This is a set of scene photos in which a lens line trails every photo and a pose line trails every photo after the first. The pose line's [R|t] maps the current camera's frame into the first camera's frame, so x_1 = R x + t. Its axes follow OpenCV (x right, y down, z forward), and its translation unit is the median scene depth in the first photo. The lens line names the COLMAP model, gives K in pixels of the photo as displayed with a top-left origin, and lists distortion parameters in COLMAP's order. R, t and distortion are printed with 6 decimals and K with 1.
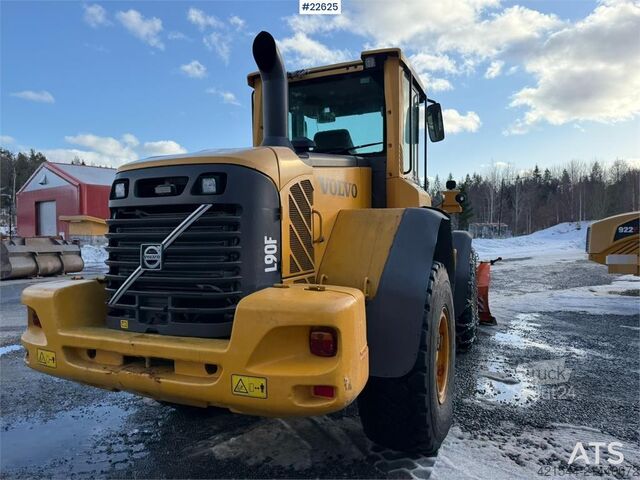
lens RADIAL K [[452.7, 0, 321.7], [0, 452.7, 246.4], [0, 0, 1]] dist [0.010025, -0.008938]
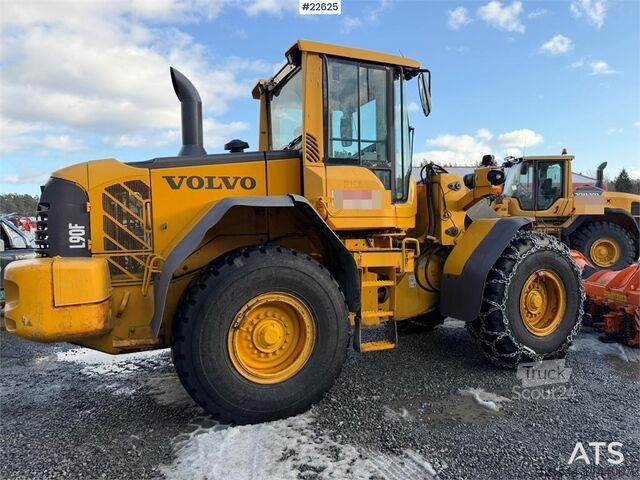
lens RADIAL K [[452.7, 0, 321.7], [0, 452.7, 246.4], [0, 0, 1]] dist [0.010025, -0.008938]
pose [[0.736404, 0.022487, -0.676168, 1.051904], [-0.010315, 0.999704, 0.022013, 0.007613], [0.676463, -0.009235, 0.736419, 0.330982]]
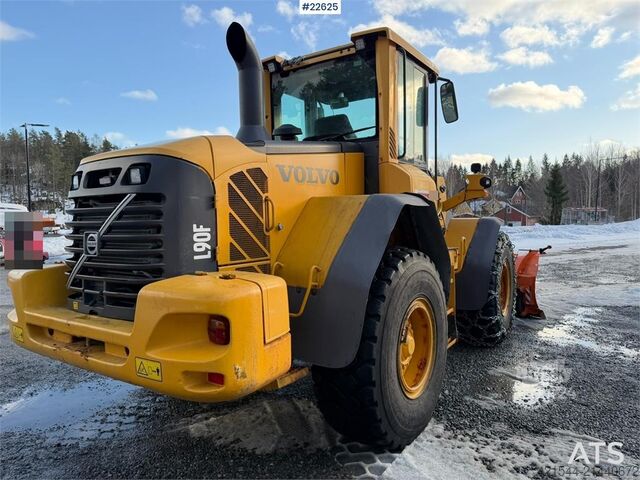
lens RADIAL K [[453.0, 0, 322.6], [0, 453.0, 239.3], [0, 0, 1]] dist [0.005700, -0.002645]
pose [[0.982917, 0.005173, -0.183974, 0.248491], [-0.002320, 0.999874, 0.015719, -0.004045], [0.184032, -0.015024, 0.982805, 0.030766]]
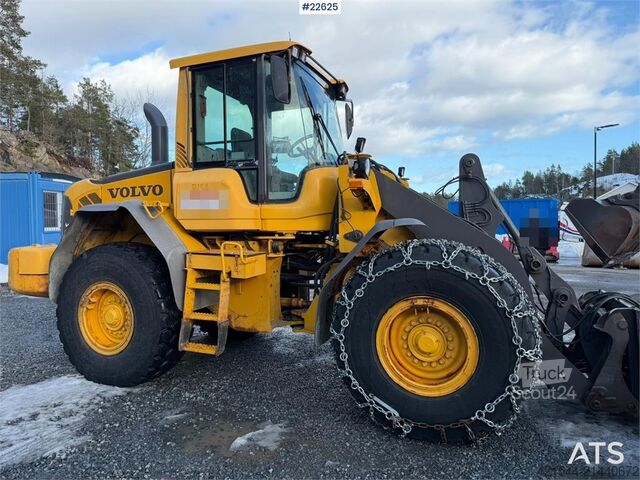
lens RADIAL K [[458.1, 0, 310.0], [0, 458.1, 249.9], [0, 0, 1]] dist [0.054105, -0.065937]
pose [[-0.008335, 0.058510, -0.998252, 1.555490], [-0.029740, 0.997831, 0.058733, -0.043968], [0.999523, 0.030178, -0.006577, 1.596815]]
